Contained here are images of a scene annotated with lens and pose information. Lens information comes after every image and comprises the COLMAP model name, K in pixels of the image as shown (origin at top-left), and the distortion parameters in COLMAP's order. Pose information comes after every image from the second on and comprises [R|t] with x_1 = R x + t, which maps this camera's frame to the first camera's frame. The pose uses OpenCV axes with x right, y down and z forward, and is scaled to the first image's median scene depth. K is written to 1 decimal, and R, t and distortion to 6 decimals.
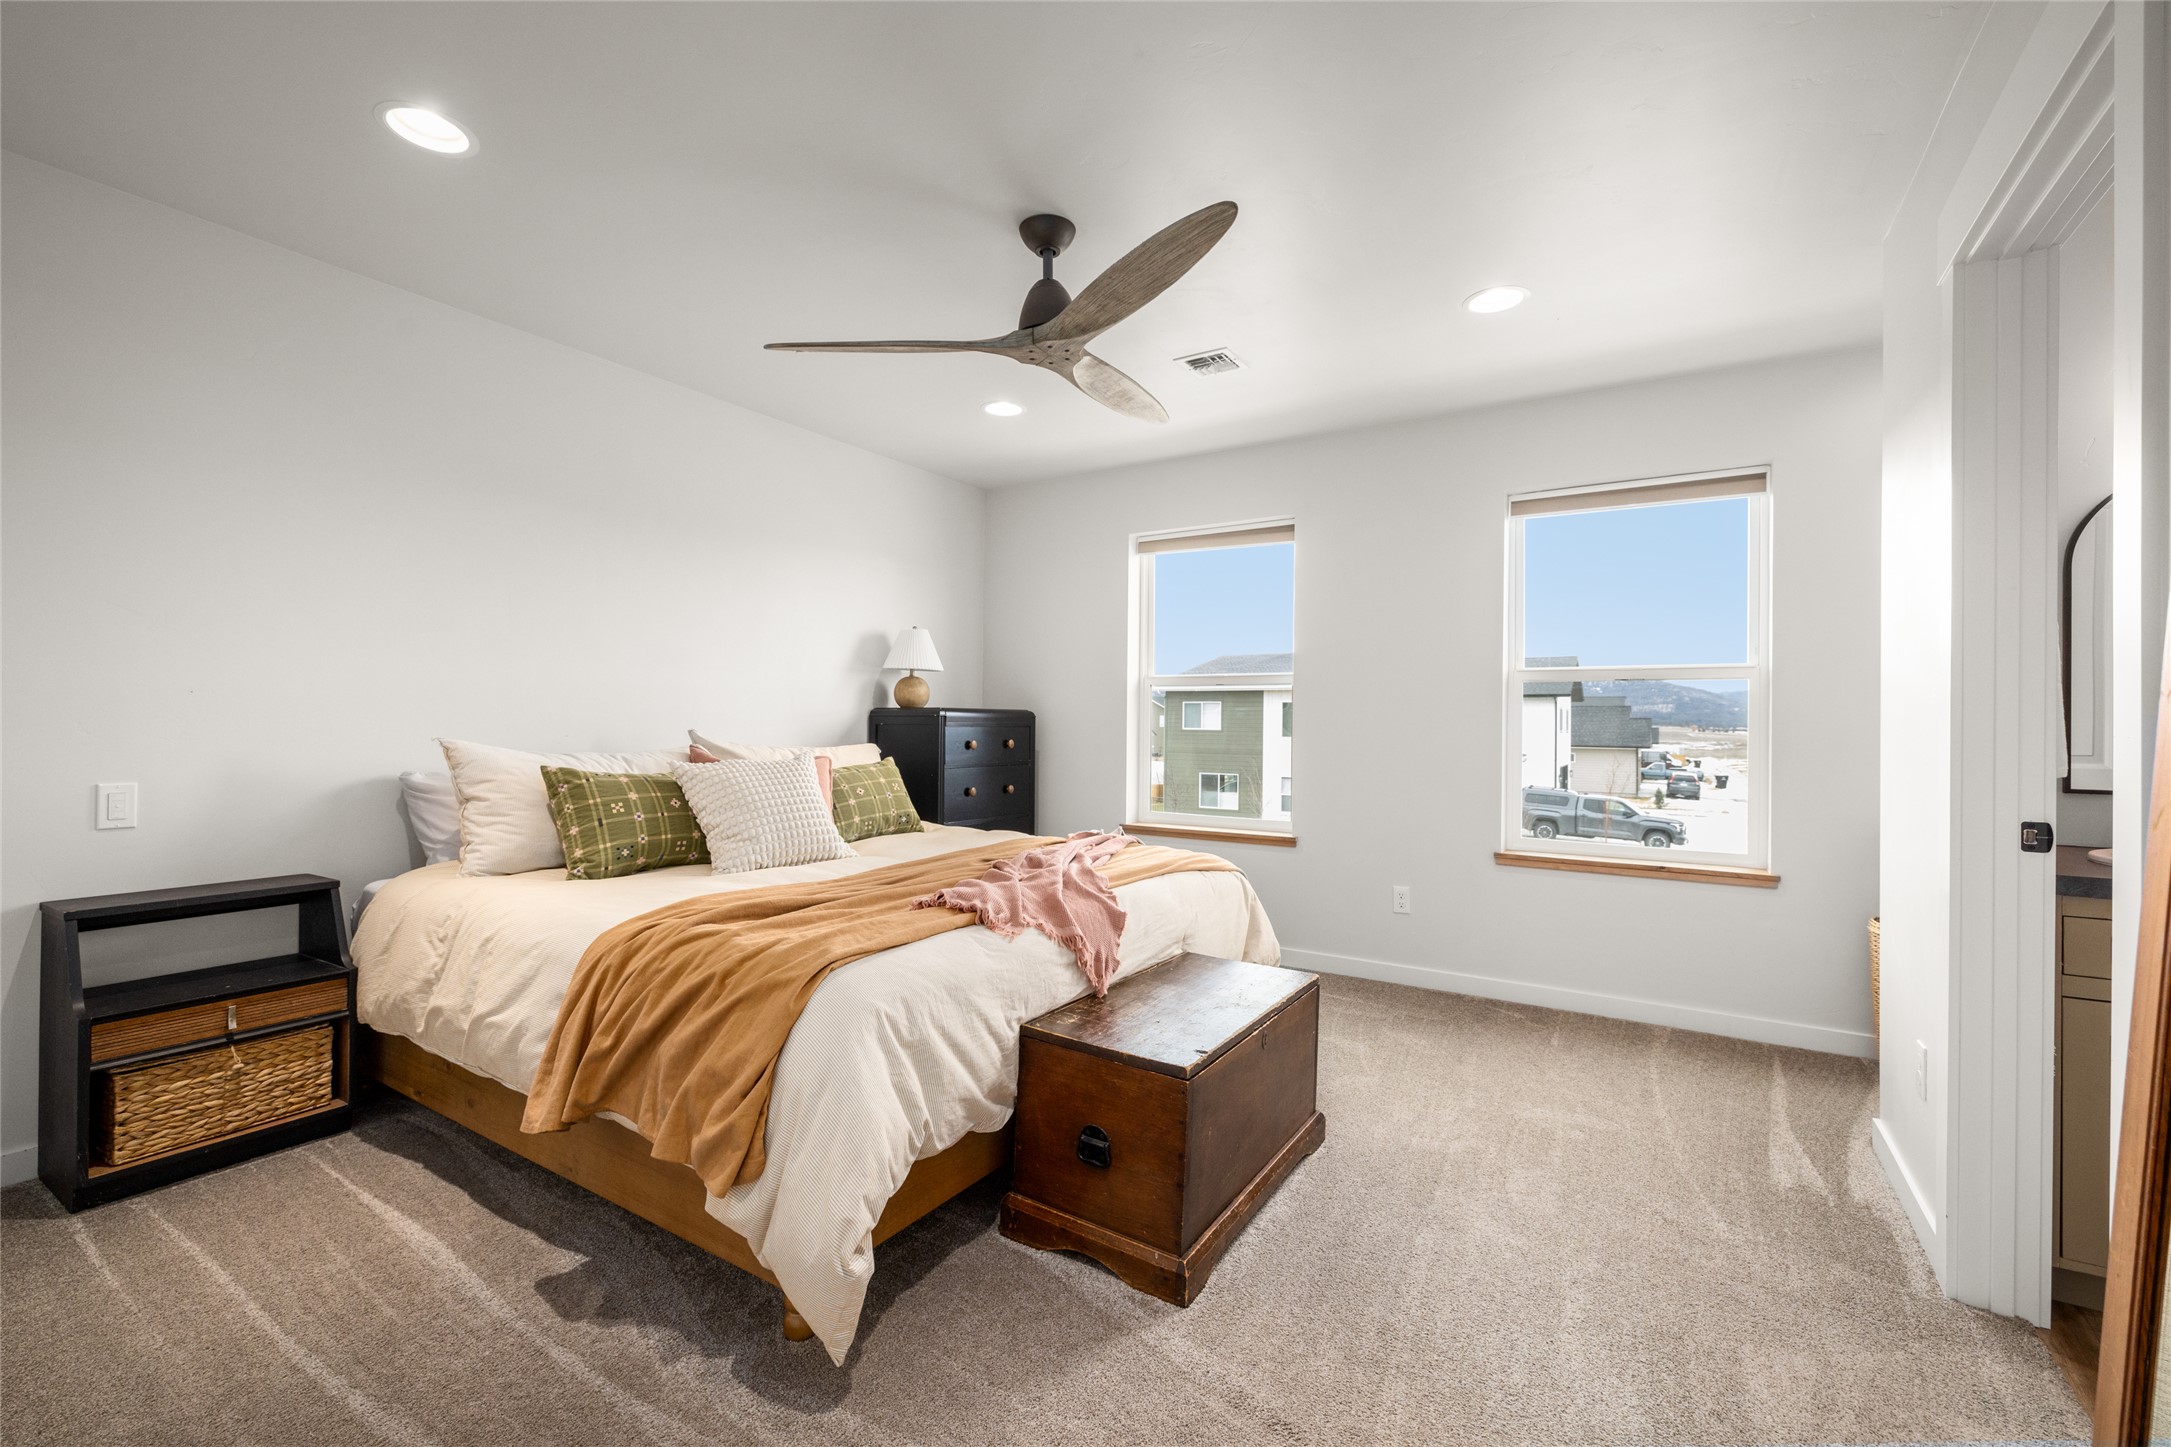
lens RADIAL K [[928.7, 0, 1078.1], [0, 928.7, 735.9], [0, 0, 1]] dist [0.000202, -0.000186]
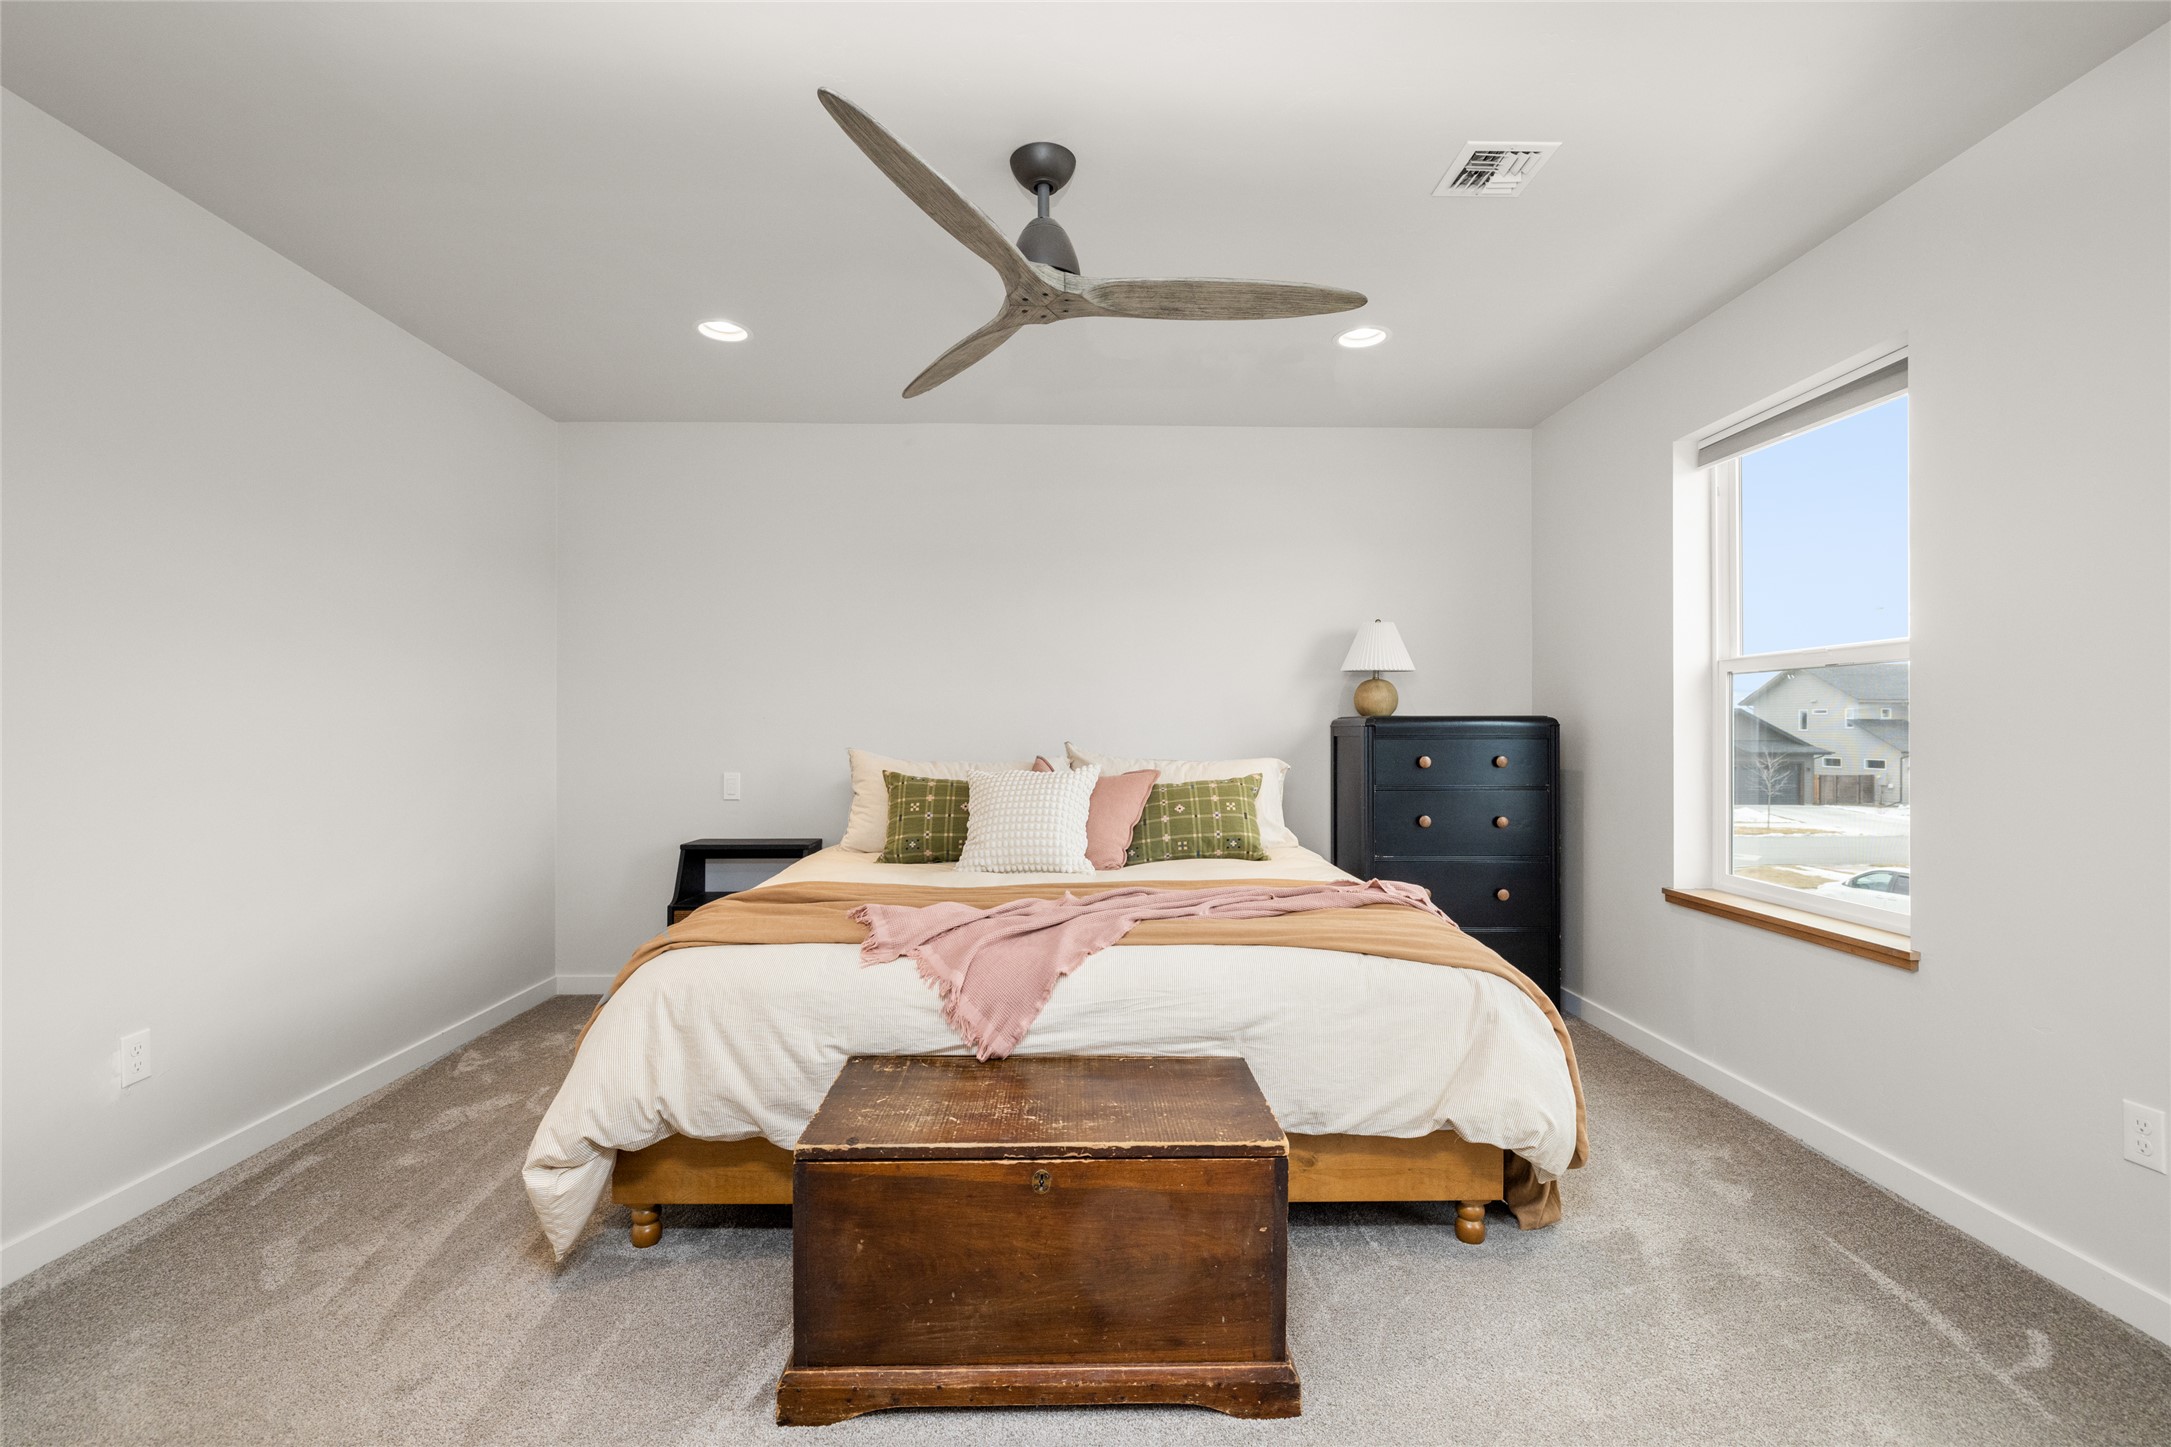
lens RADIAL K [[971.2, 0, 1087.0], [0, 971.2, 737.5], [0, 0, 1]] dist [-0.000409, 0.000383]
pose [[0.557421, 0.002868, -0.830225, 0.531041], [-0.007531, 0.999970, -0.001603, -0.009765], [0.830196, 0.007146, 0.557426, 0.378541]]
